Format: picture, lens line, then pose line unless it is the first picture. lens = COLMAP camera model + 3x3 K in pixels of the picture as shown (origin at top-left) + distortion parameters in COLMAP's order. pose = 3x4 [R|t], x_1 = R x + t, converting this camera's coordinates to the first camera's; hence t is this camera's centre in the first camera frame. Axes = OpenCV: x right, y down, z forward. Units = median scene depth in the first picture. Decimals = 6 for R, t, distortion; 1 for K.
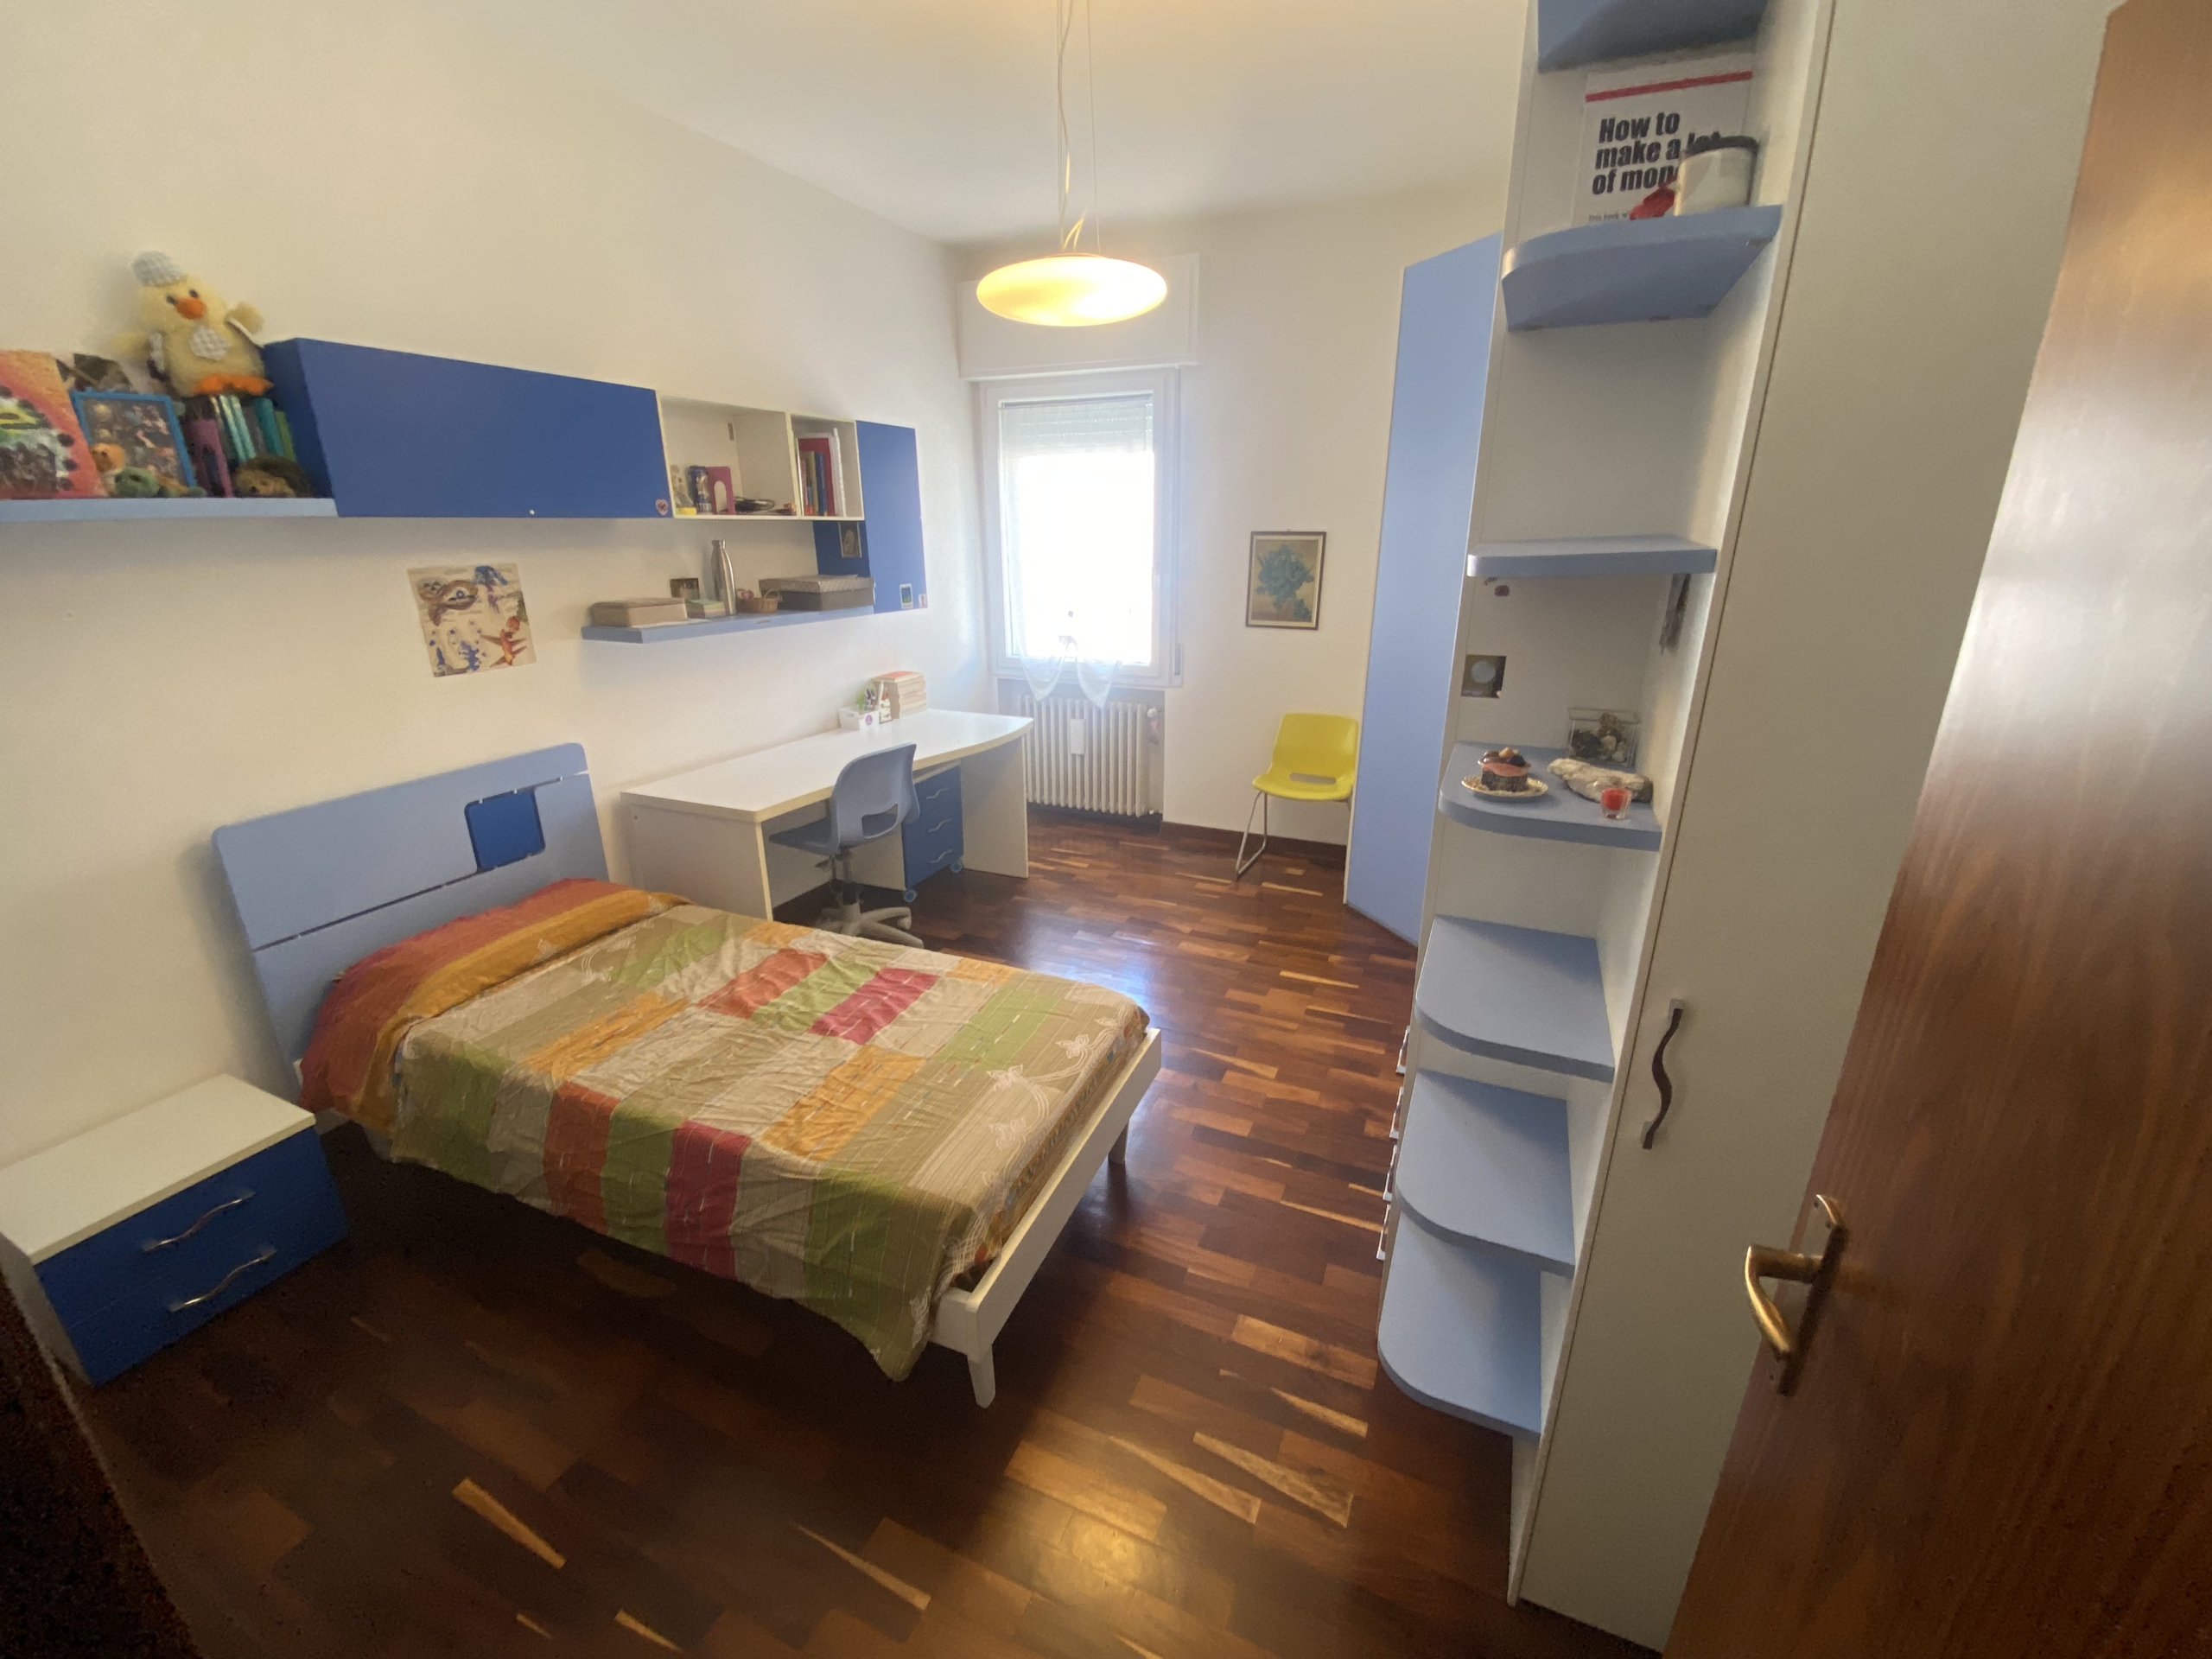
lens RADIAL K [[892.5, 0, 1104.4], [0, 892.5, 826.3], [0, 0, 1]] dist [0.026229, -0.024263]
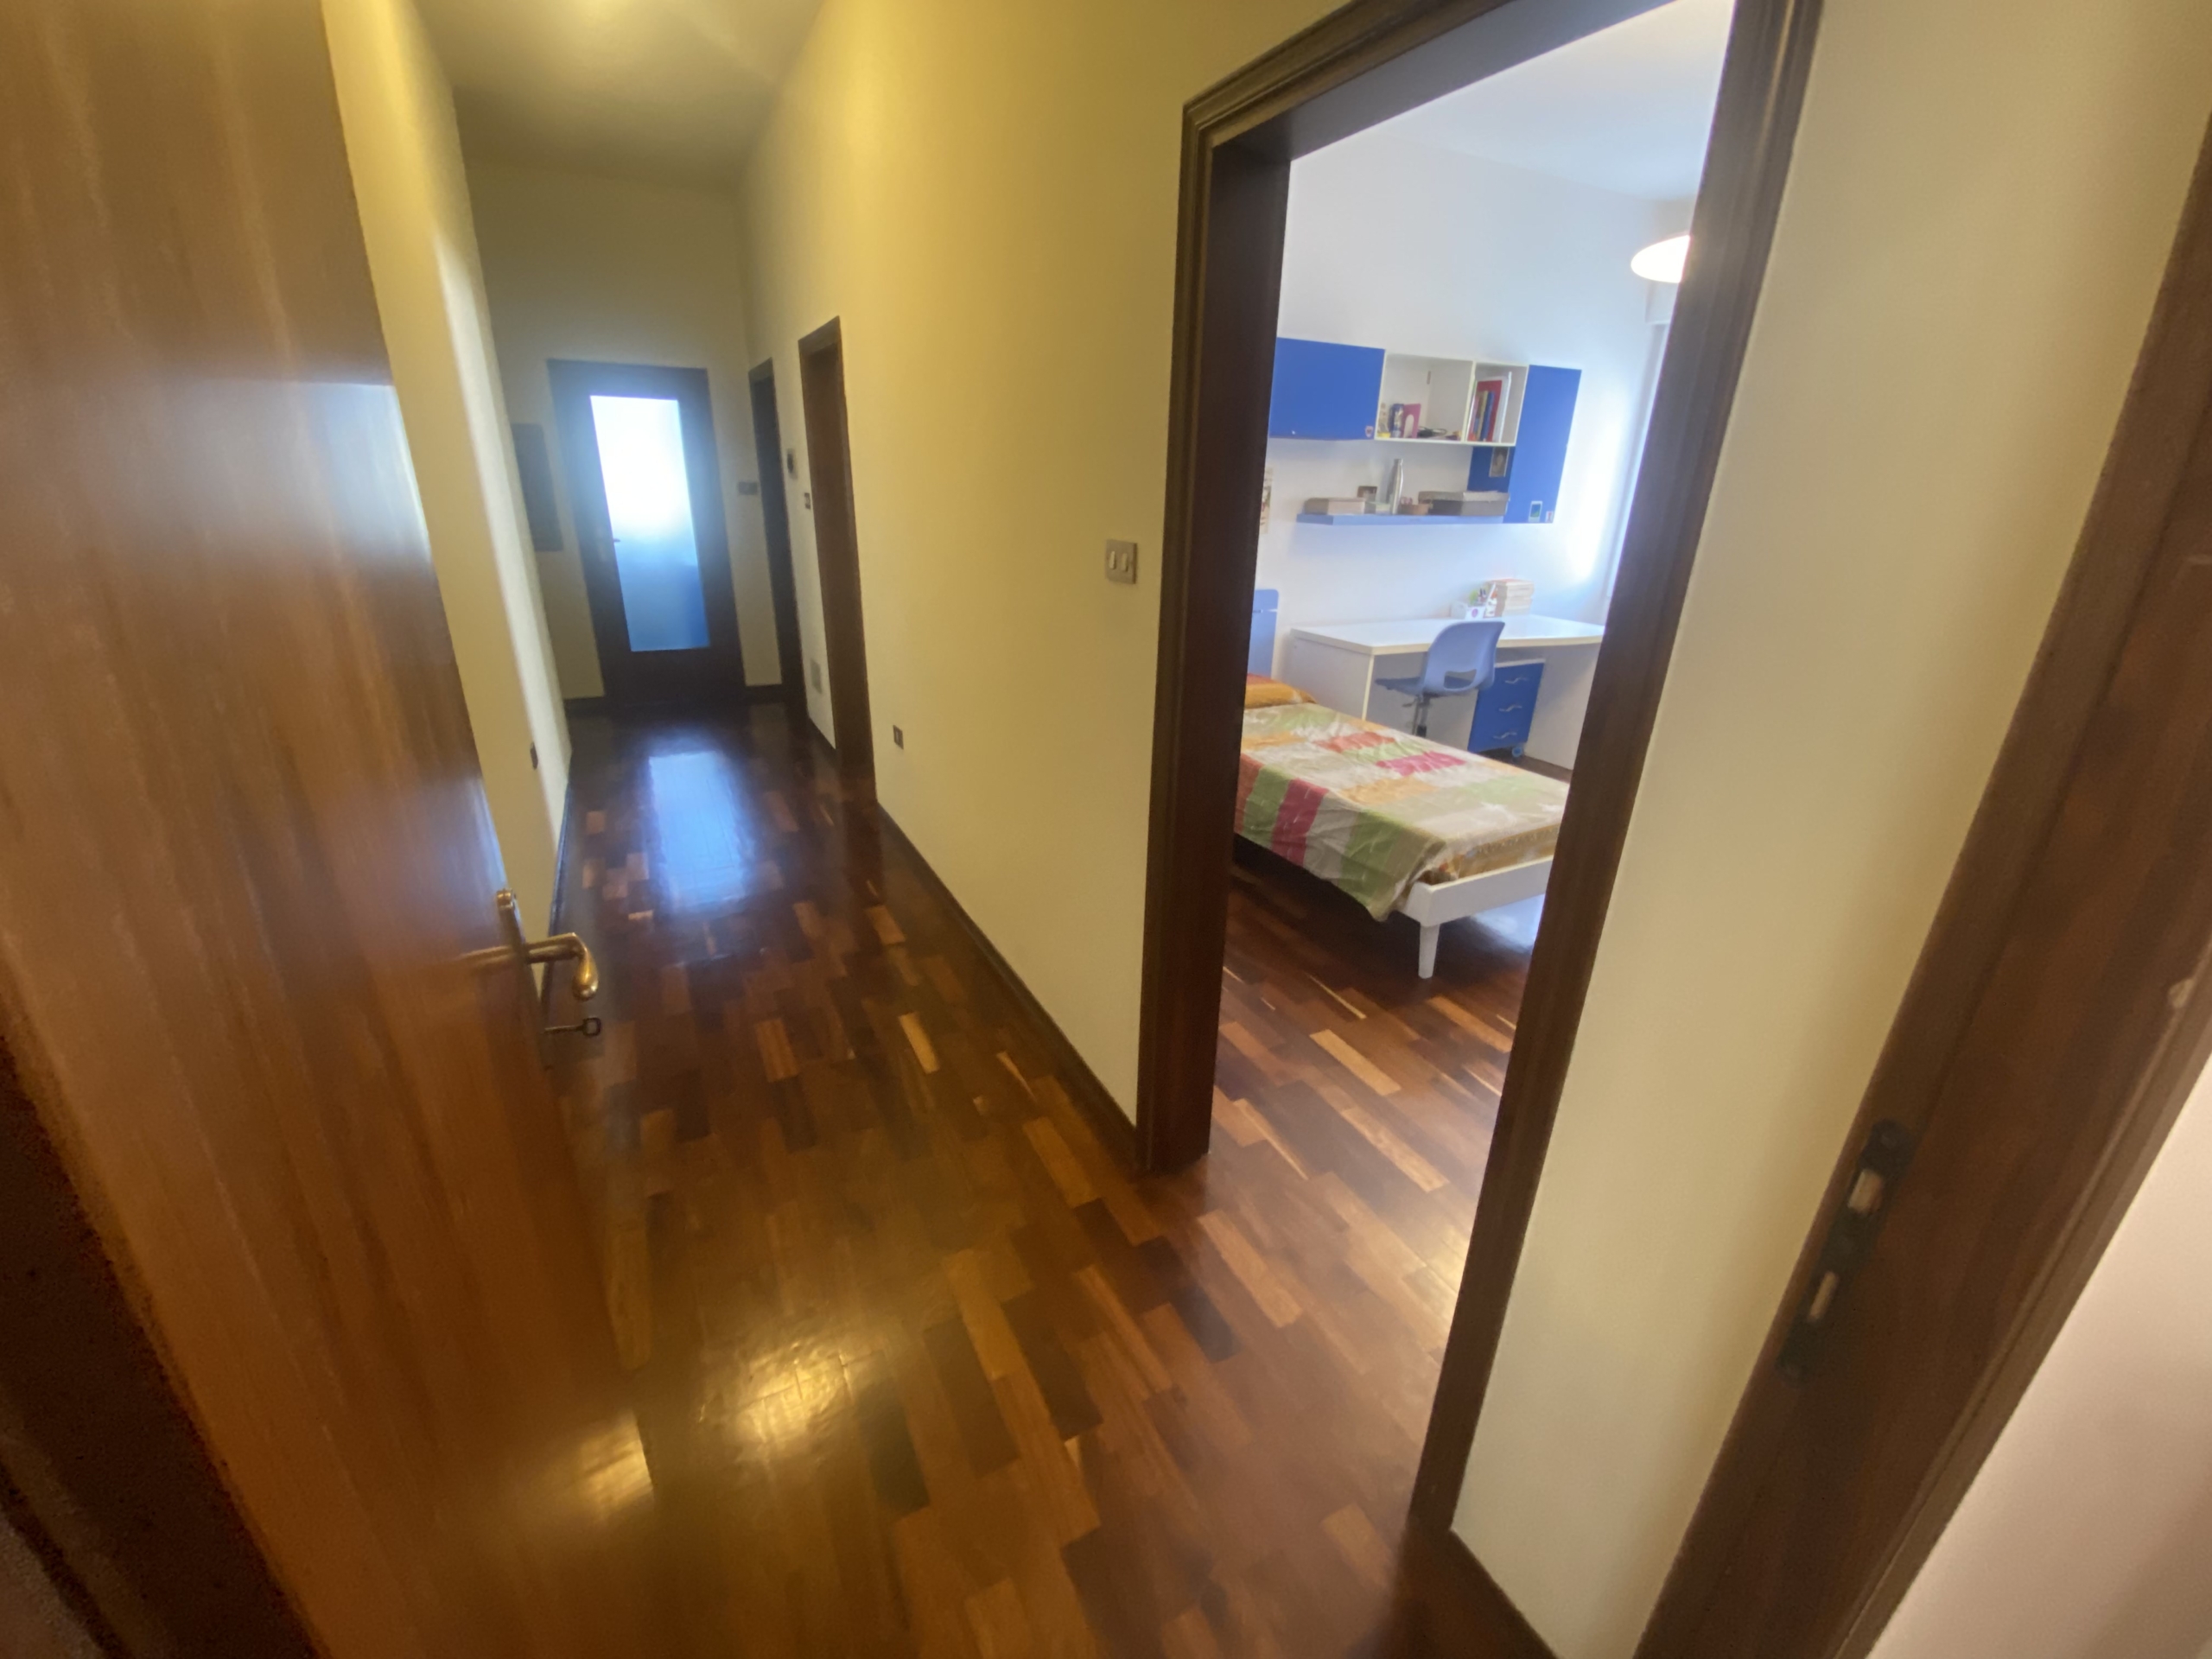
lens RADIAL K [[892.5, 0, 1104.4], [0, 892.5, 826.3], [0, 0, 1]] dist [0.026229, -0.024263]
pose [[0.778882, 0.251816, -0.574396, 0.165677], [-0.226179, 0.967005, 0.117237, 0.182893], [0.584966, 0.038602, 0.810138, -0.392616]]
